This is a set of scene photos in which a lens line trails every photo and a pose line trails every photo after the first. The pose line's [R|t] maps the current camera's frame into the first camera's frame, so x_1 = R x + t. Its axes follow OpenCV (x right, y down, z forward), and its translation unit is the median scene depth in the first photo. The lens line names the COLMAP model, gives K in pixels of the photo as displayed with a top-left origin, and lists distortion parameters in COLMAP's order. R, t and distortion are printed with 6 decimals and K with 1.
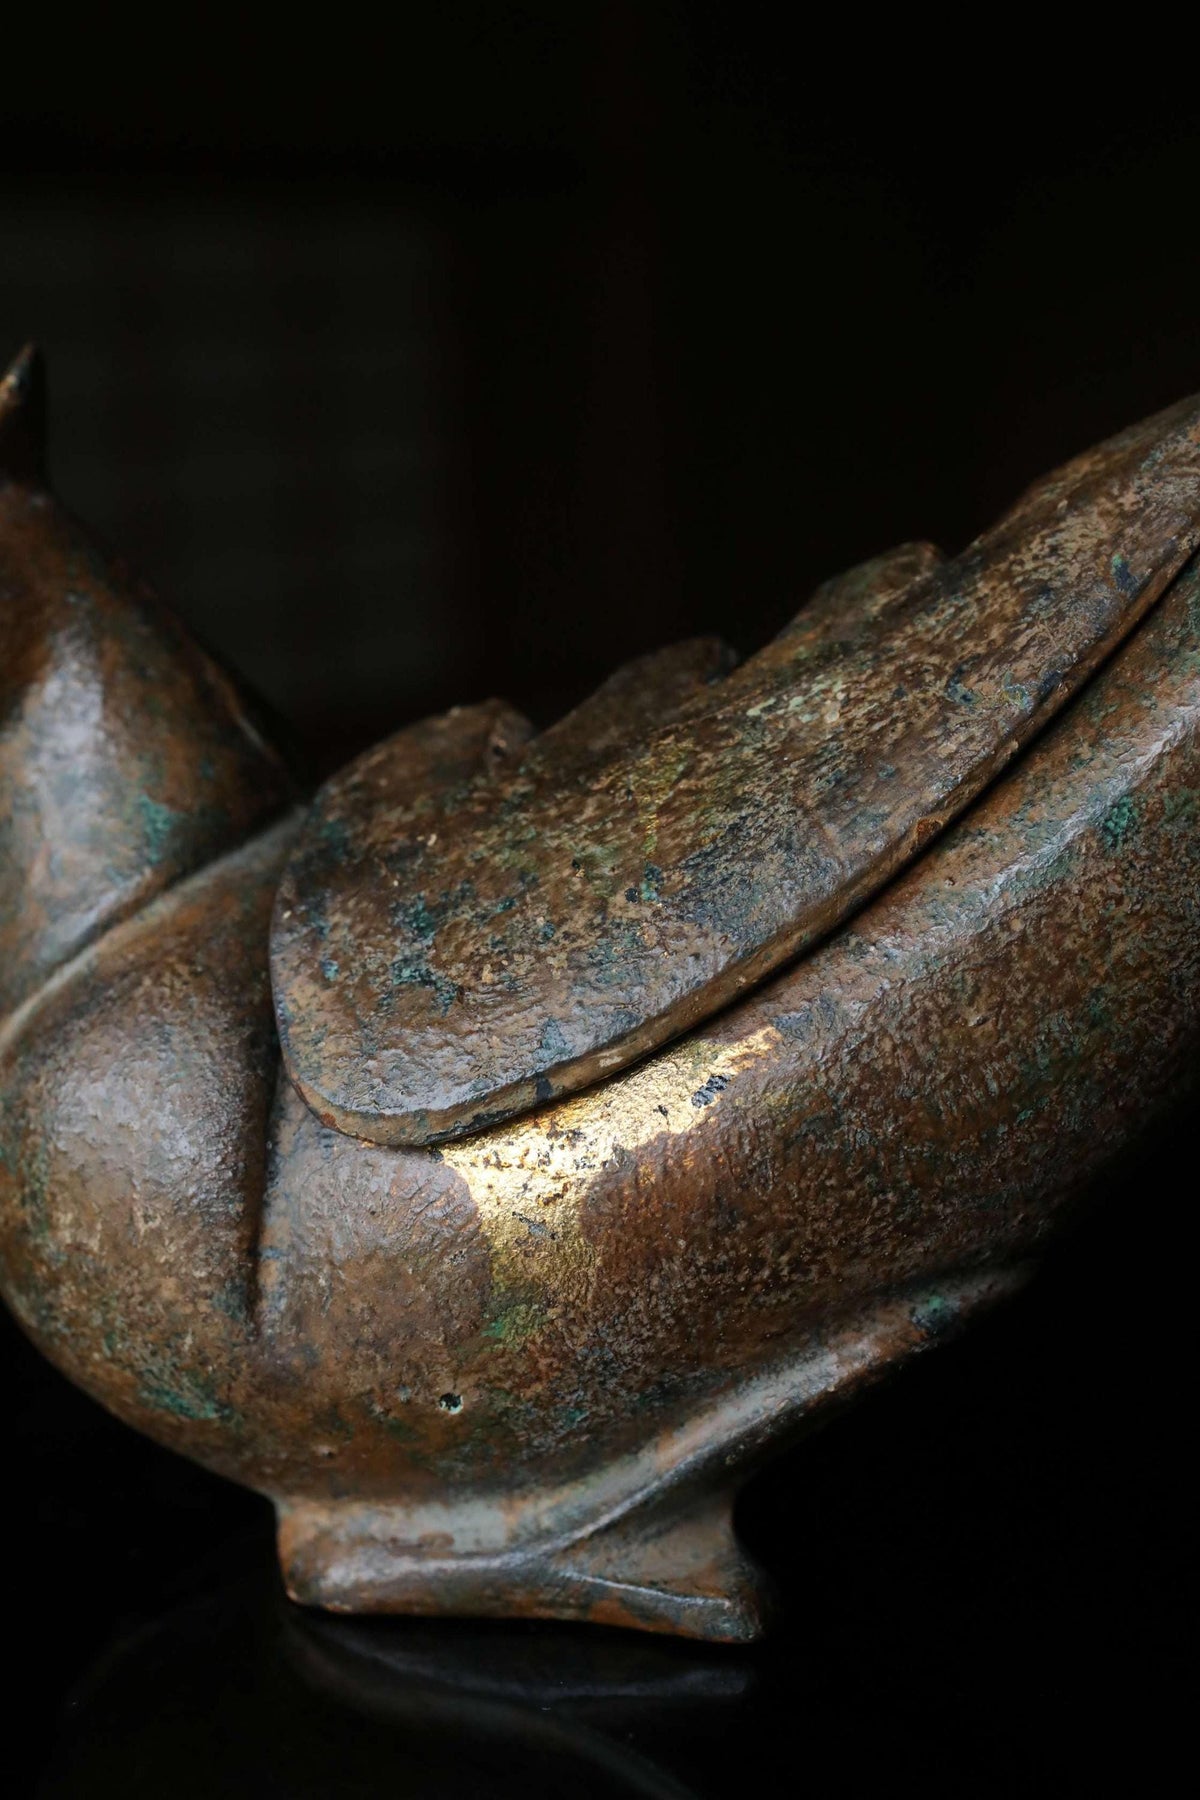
lens RADIAL K [[2957.5, 0, 600.0], [0, 2957.5, 900.0], [0, 0, 1]] dist [-0.016474, 0.244294]
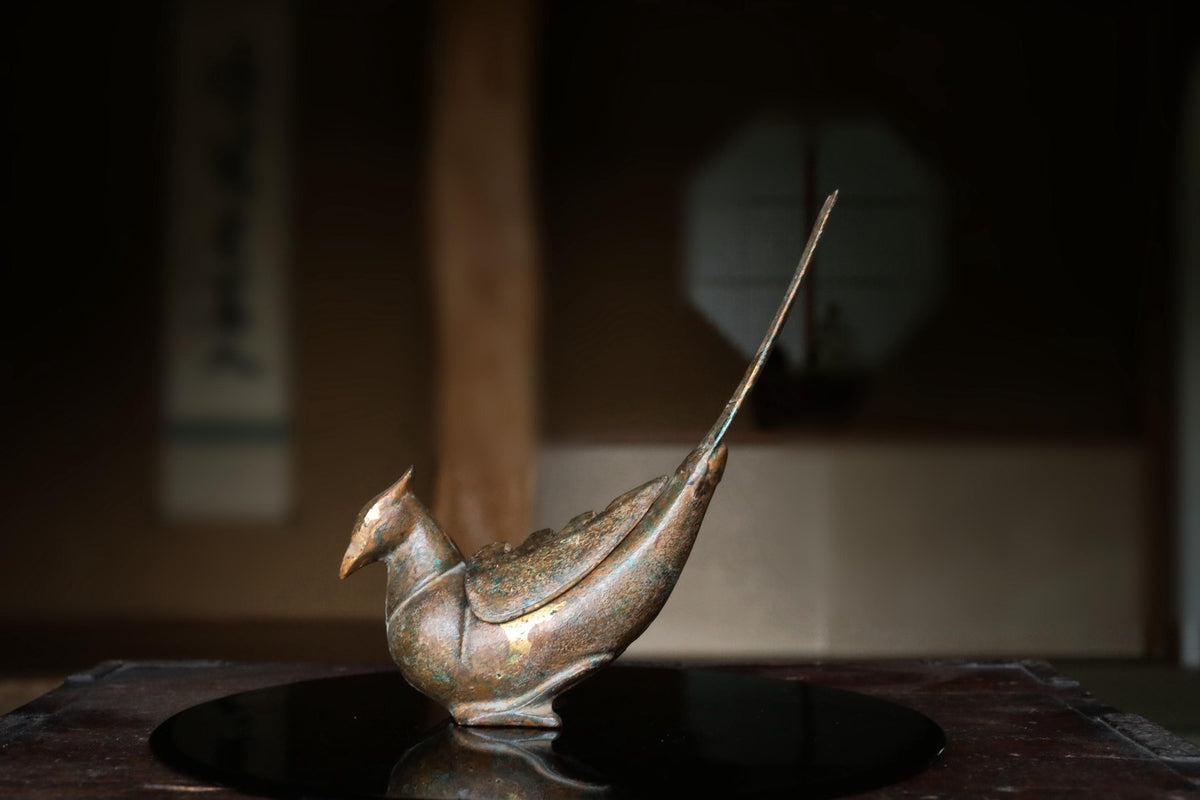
lens RADIAL K [[1971.7, 0, 604.5], [0, 1971.7, 444.0], [0, 0, 1]] dist [-0.016474, 0.244294]
pose [[0.987294, 0.045203, 0.152338, -0.402338], [-0.017243, 0.983501, -0.180079, 0.382575], [-0.157964, 0.175165, 0.971784, -2.363491]]
